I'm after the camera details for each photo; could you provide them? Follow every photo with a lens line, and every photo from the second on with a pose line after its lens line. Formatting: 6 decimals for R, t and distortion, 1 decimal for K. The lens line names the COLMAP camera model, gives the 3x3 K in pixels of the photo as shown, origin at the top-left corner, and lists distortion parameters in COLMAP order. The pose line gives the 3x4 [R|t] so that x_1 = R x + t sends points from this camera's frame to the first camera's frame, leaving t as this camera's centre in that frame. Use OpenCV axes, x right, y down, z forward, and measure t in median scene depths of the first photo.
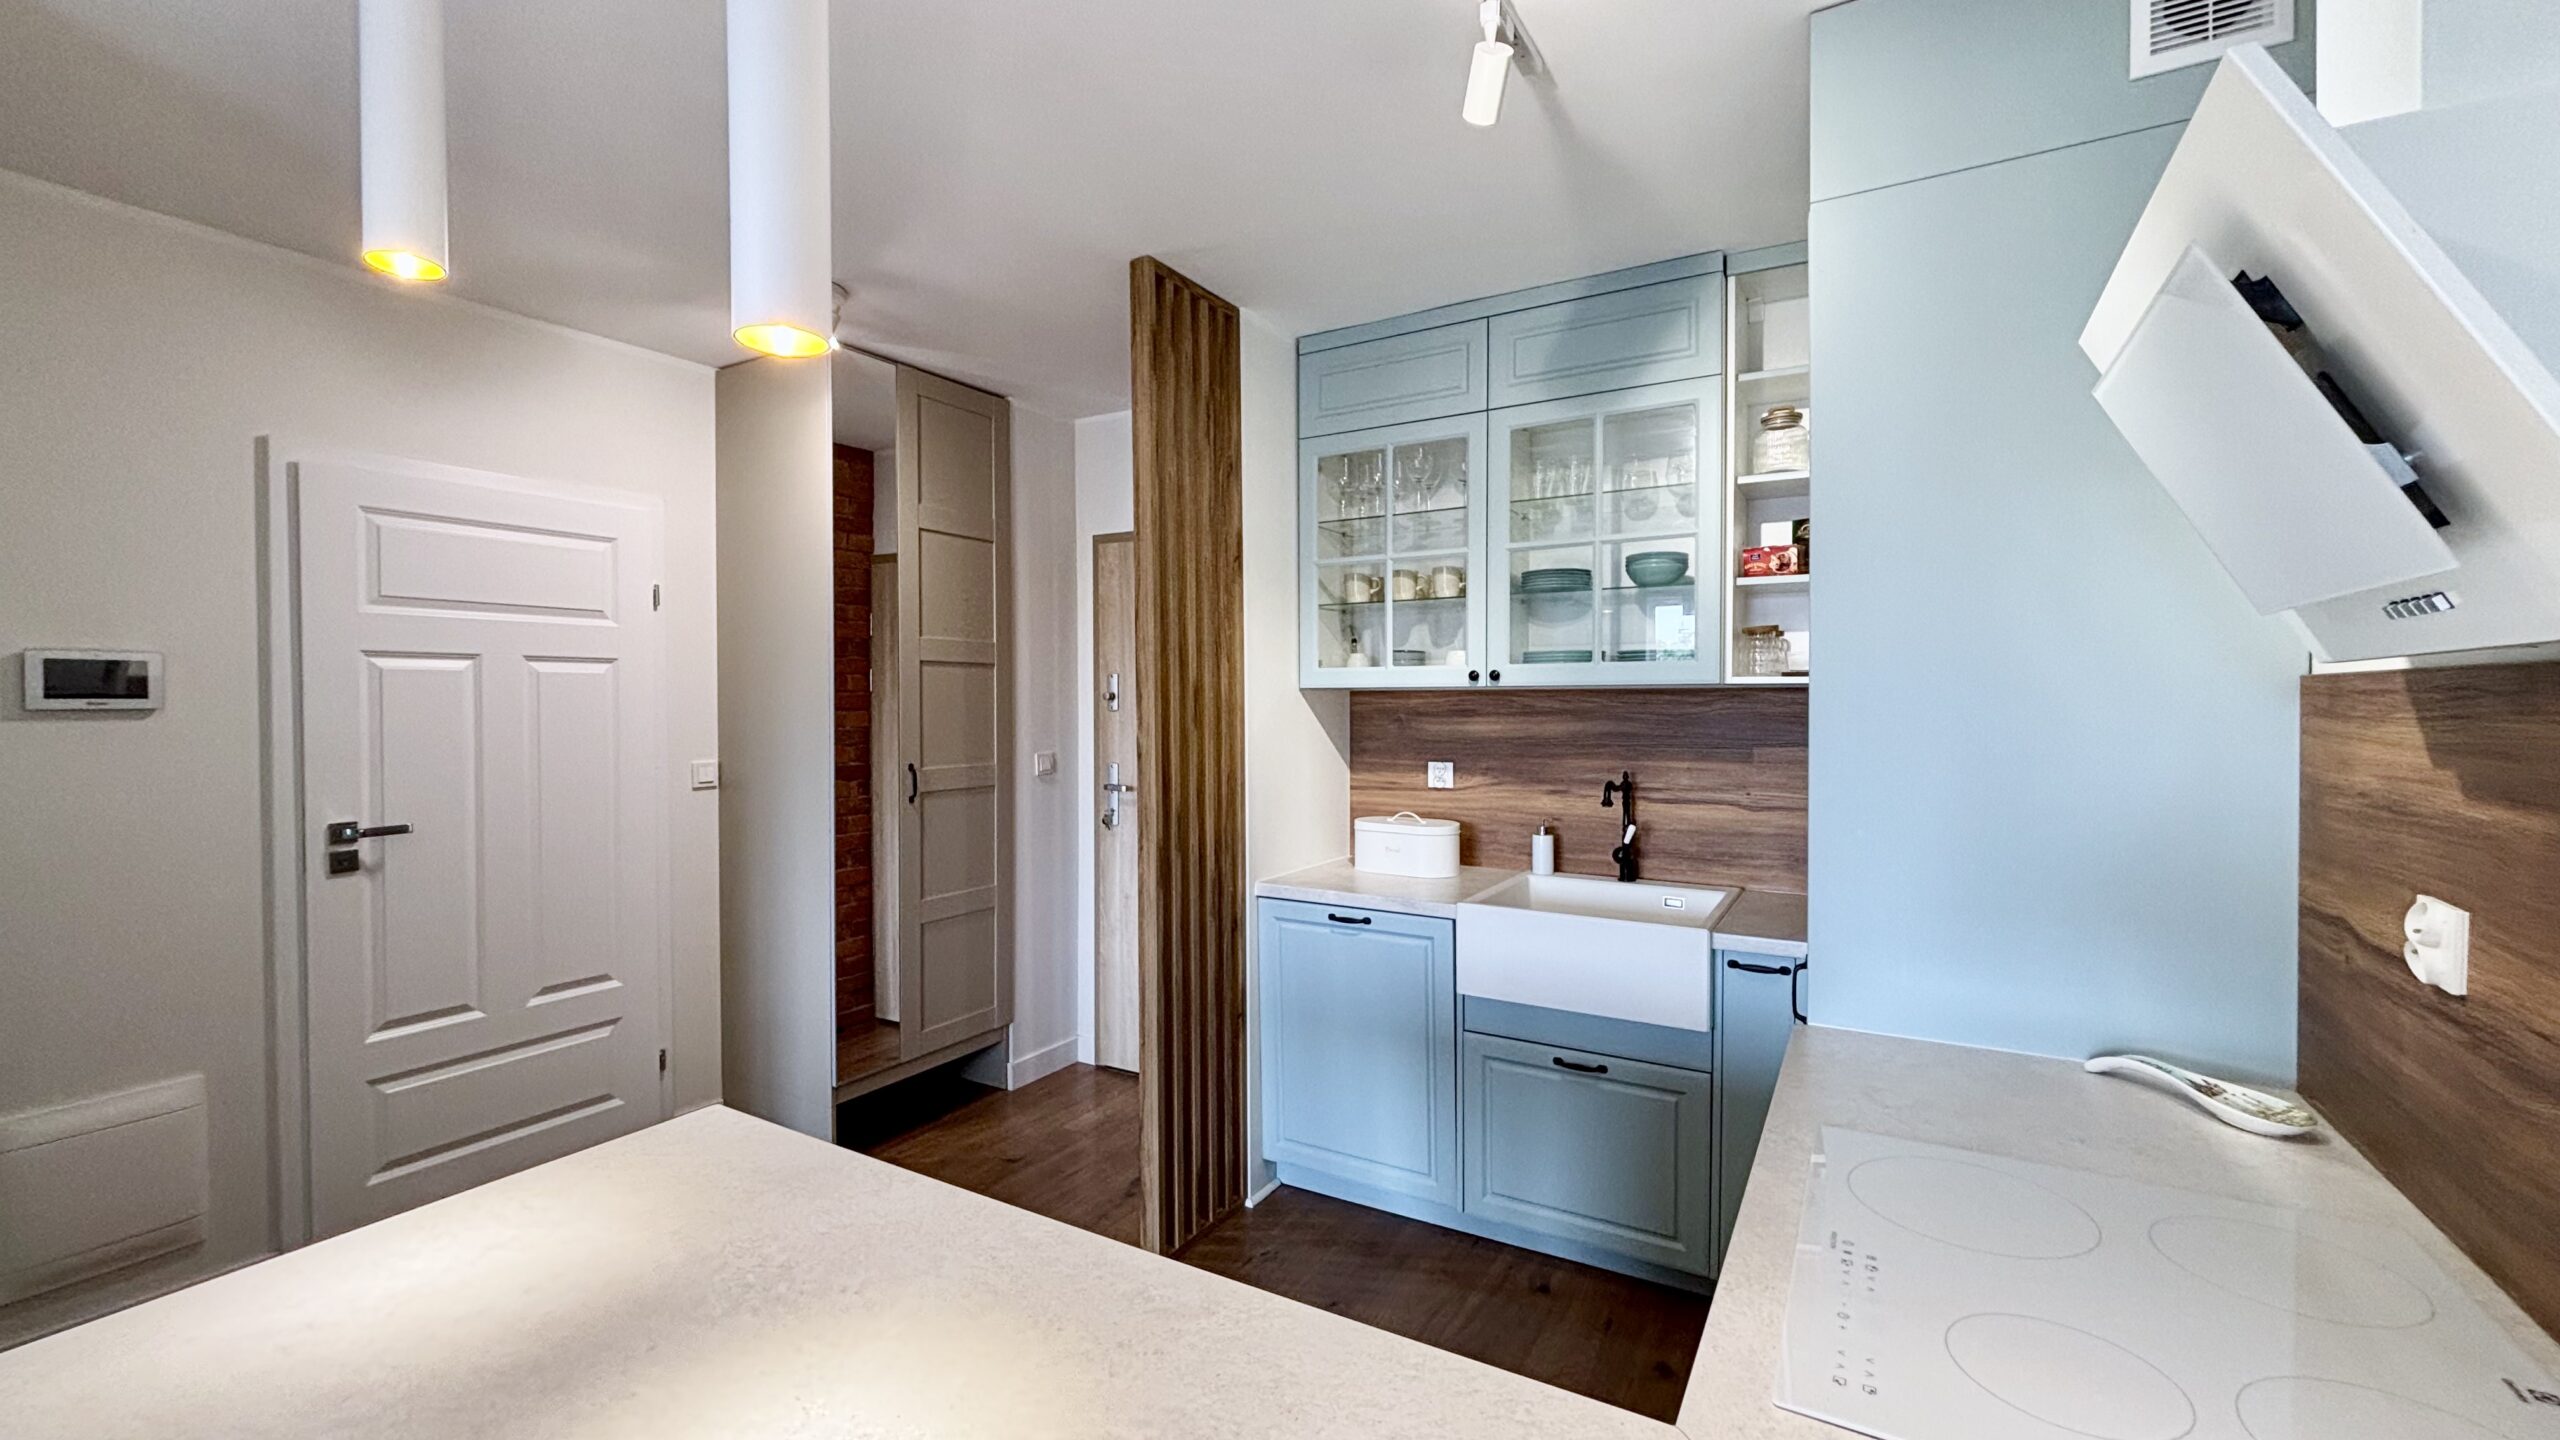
lens RADIAL K [[1036.8, 0, 1258.3], [0, 1036.8, 723.5], [0, 0, 1]] dist [-0.003624, -0.002680]
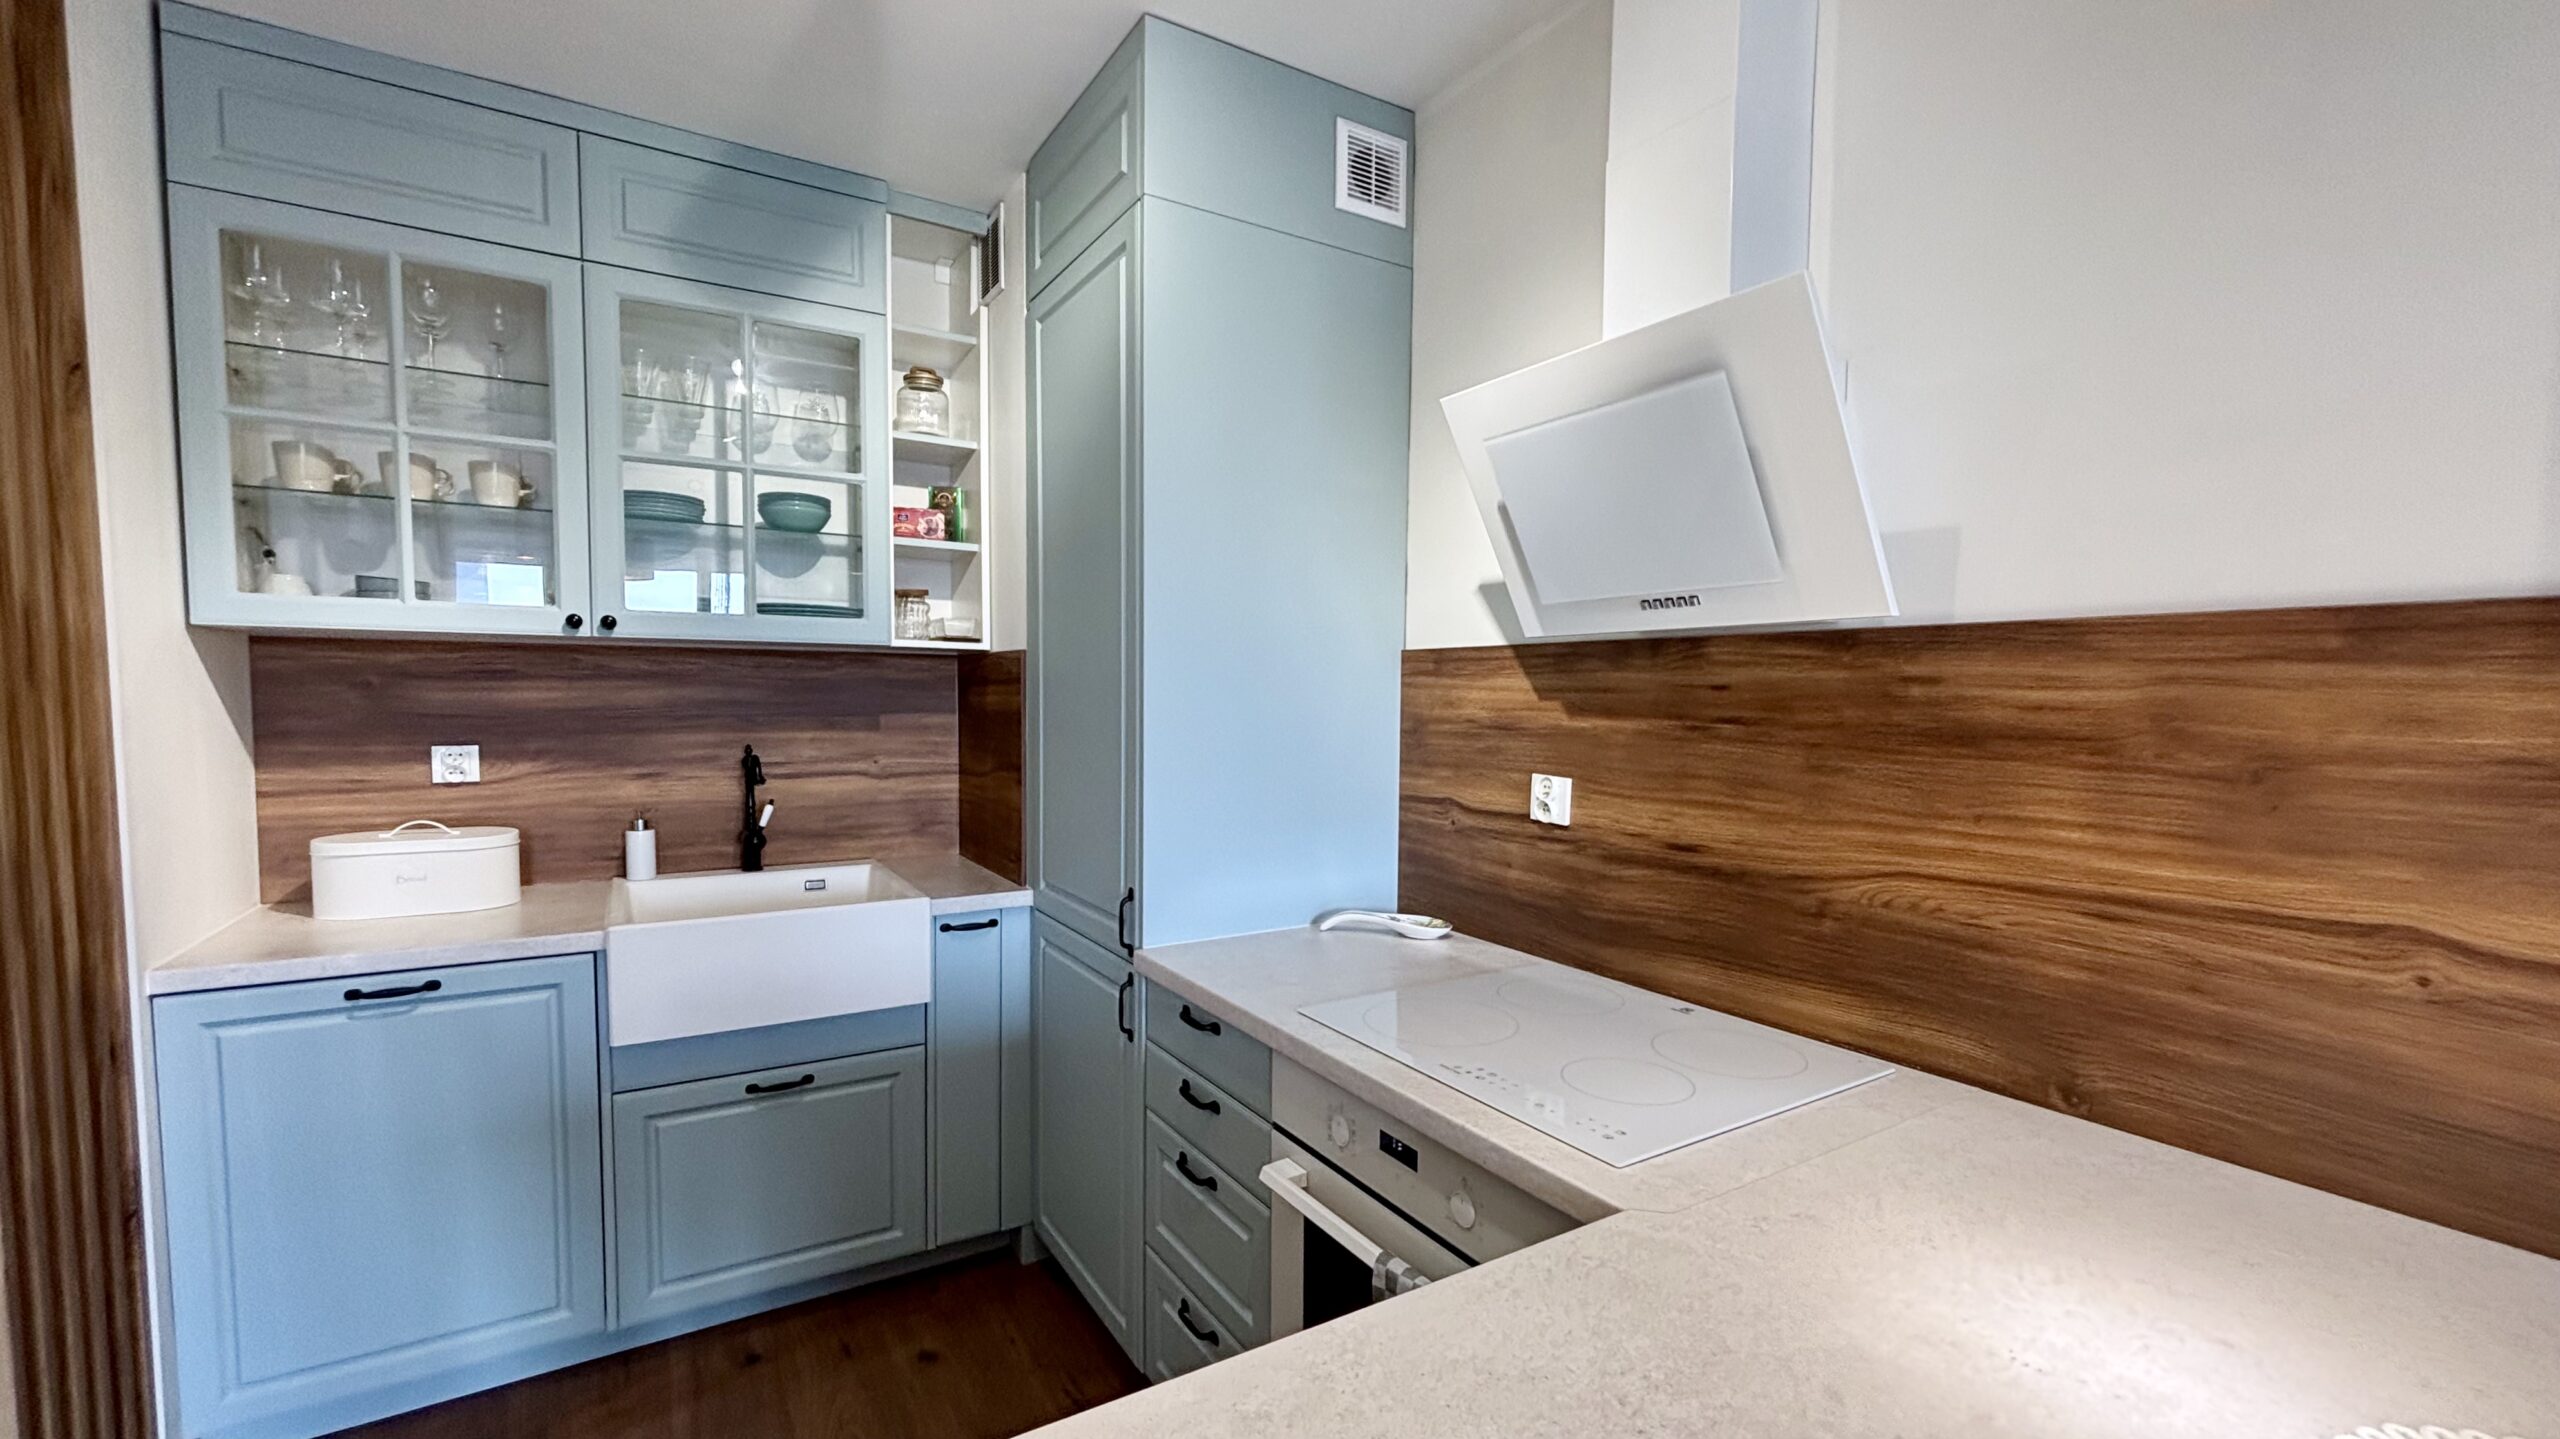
lens RADIAL K [[1036.8, 0, 1296.5], [0, 1036.8, 761.1], [0, 0, 1]] dist [-0.003624, -0.002680]
pose [[0.441813, -0.054147, 0.895472, -0.229616], [0.008771, 0.998390, 0.056043, 0.016003], [-0.897064, -0.016906, 0.441577, 0.216417]]
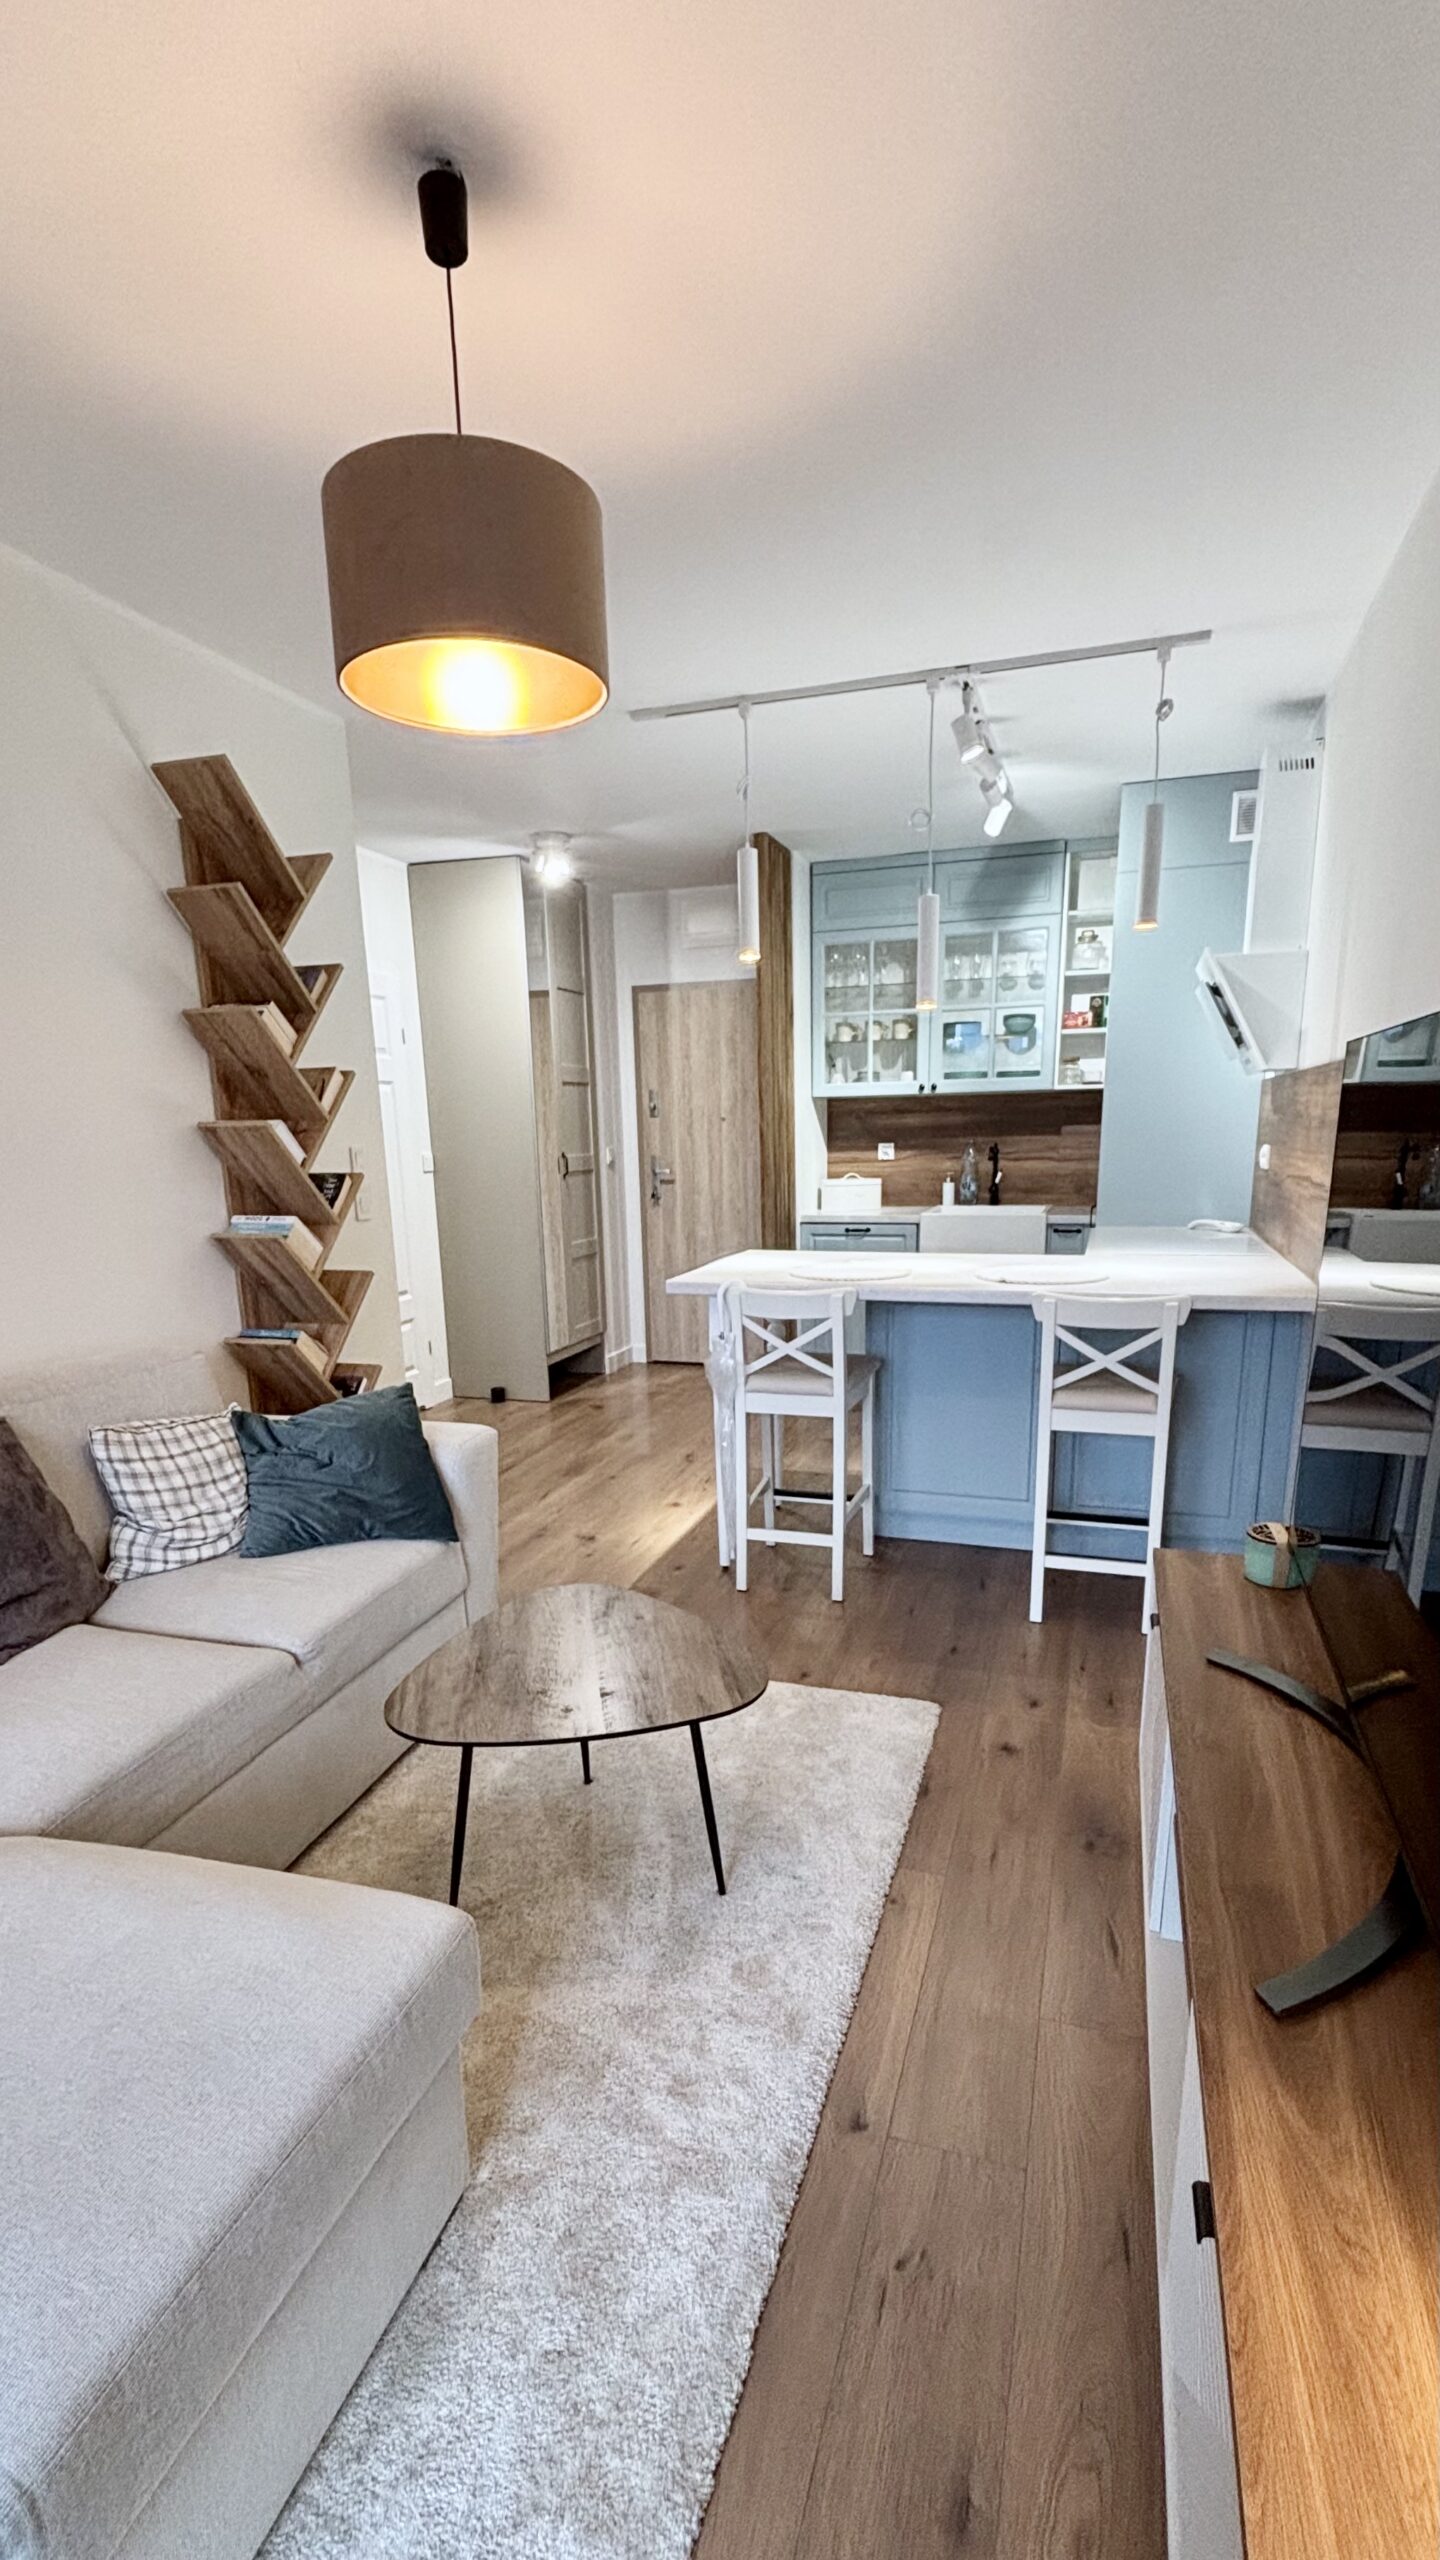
lens RADIAL K [[1172.5, 0, 712.9], [0, 1172.5, 1459.9], [0, 0, 1]] dist [0.004105, -0.001263]
pose [[0.975134, -0.075148, 0.208486, -0.619799], [0.024273, 0.971310, 0.236577, 0.092283], [-0.220283, -0.225633, 0.948981, -0.997010]]
